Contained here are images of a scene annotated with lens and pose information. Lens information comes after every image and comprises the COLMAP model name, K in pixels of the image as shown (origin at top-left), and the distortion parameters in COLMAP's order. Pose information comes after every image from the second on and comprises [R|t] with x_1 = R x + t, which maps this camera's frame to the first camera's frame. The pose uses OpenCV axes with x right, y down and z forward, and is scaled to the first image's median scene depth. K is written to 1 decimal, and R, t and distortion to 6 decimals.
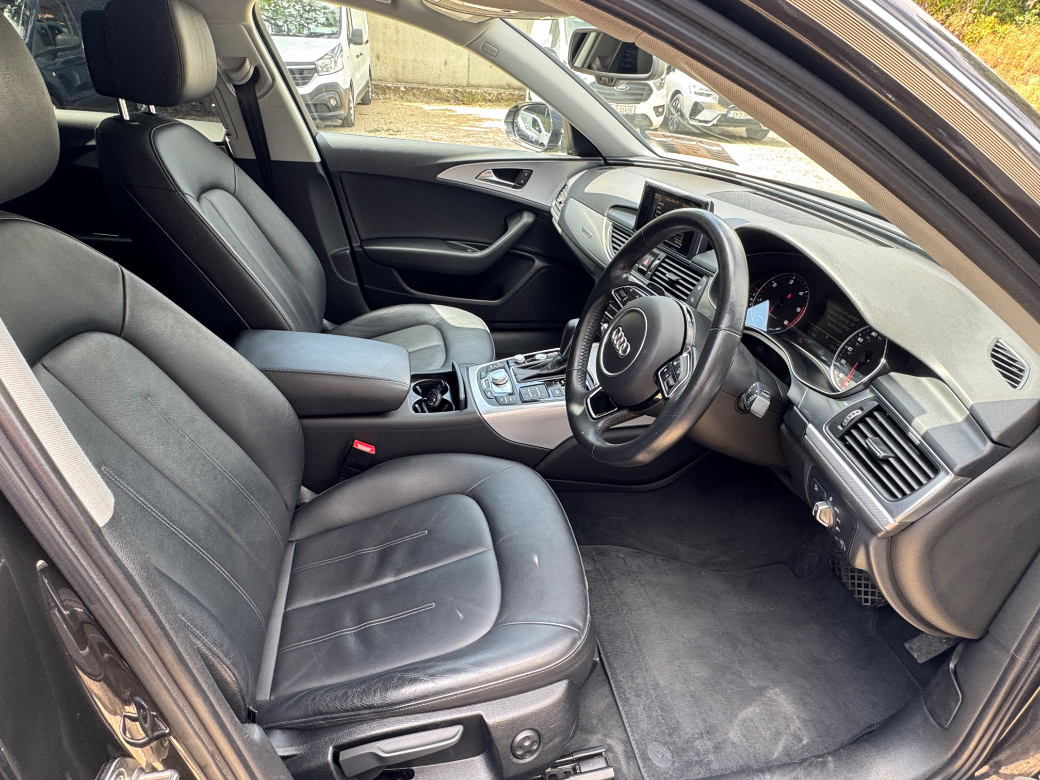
lens RADIAL K [[578.5, 0, 528.3], [0, 578.5, 395.2], [0, 0, 1]] dist [-0.007190, 0.001975]
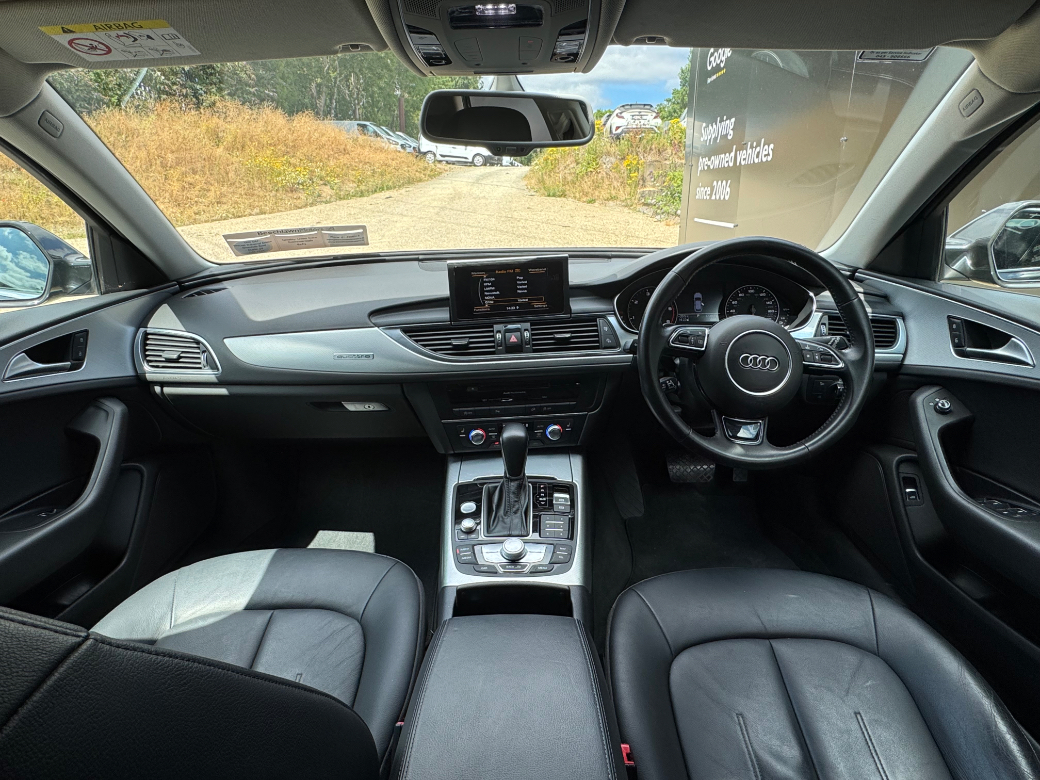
lens RADIAL K [[578.5, 0, 515.9], [0, 578.5, 385.5], [0, 0, 1]] dist [-0.007190, 0.001975]
pose [[0.210067, -0.386209, 0.898173, -0.552463], [0.522320, 0.820914, 0.230827, -0.324887], [-0.826470, 0.420645, 0.374172, 0.587833]]
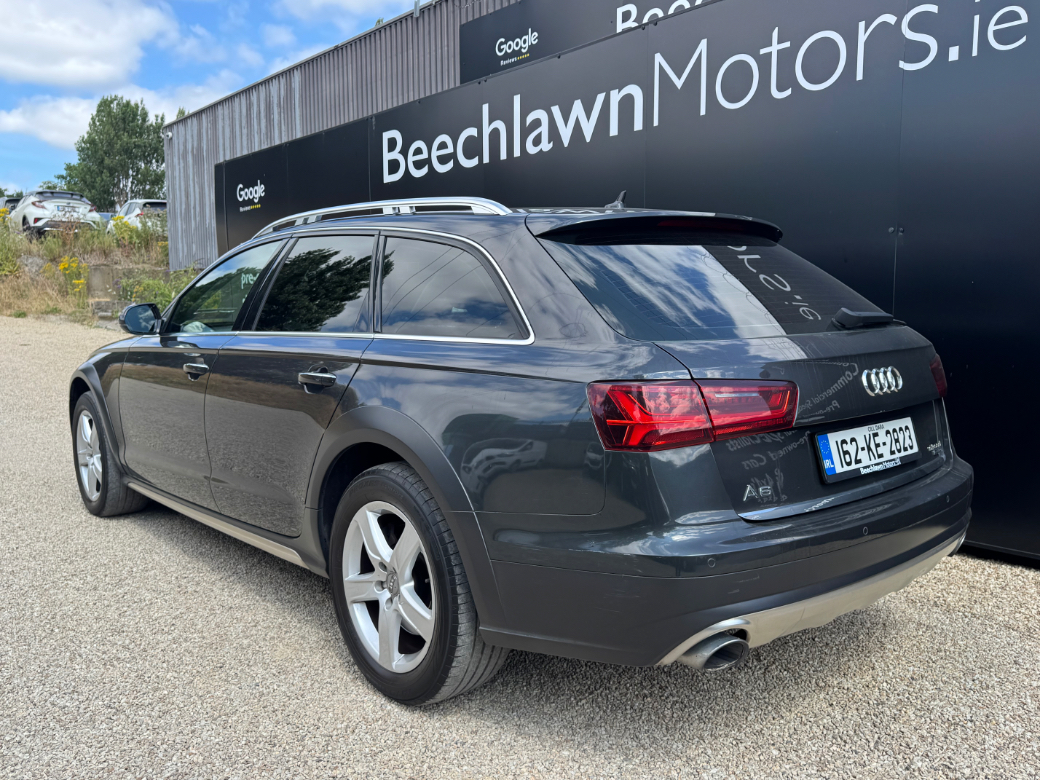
lens RADIAL K [[850.3, 0, 519.3], [0, 850.3, 394.8], [0, 0, 1]] dist [0.007342, -0.013334]
pose [[-0.495659, -0.170729, 0.851571, -2.155104], [0.408752, 0.819259, 0.402166, -0.786306], [-0.766319, 0.547418, -0.336287, 1.163547]]
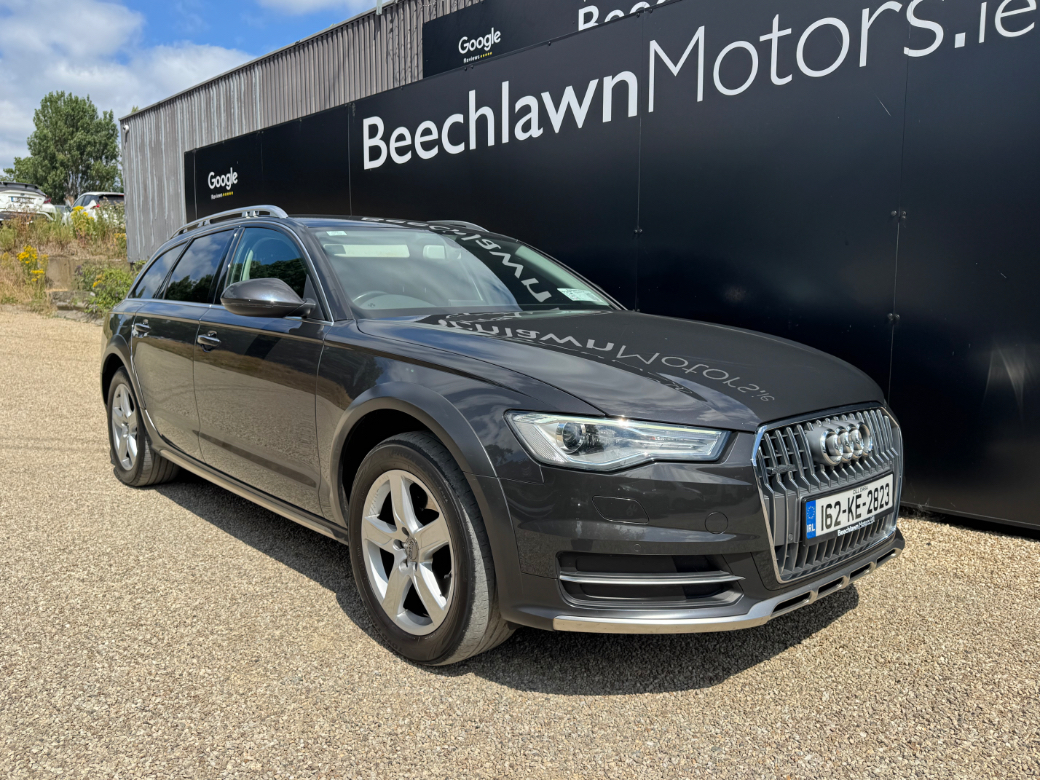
lens RADIAL K [[799.5, 0, 522.3], [0, 799.5, 392.3], [0, 0, 1]] dist [-0.008588, 0.005689]
pose [[-0.560014, -0.176992, 0.809357, -1.974255], [0.380184, 0.813080, 0.440865, -0.781585], [-0.736101, 0.554595, -0.388047, 1.248073]]
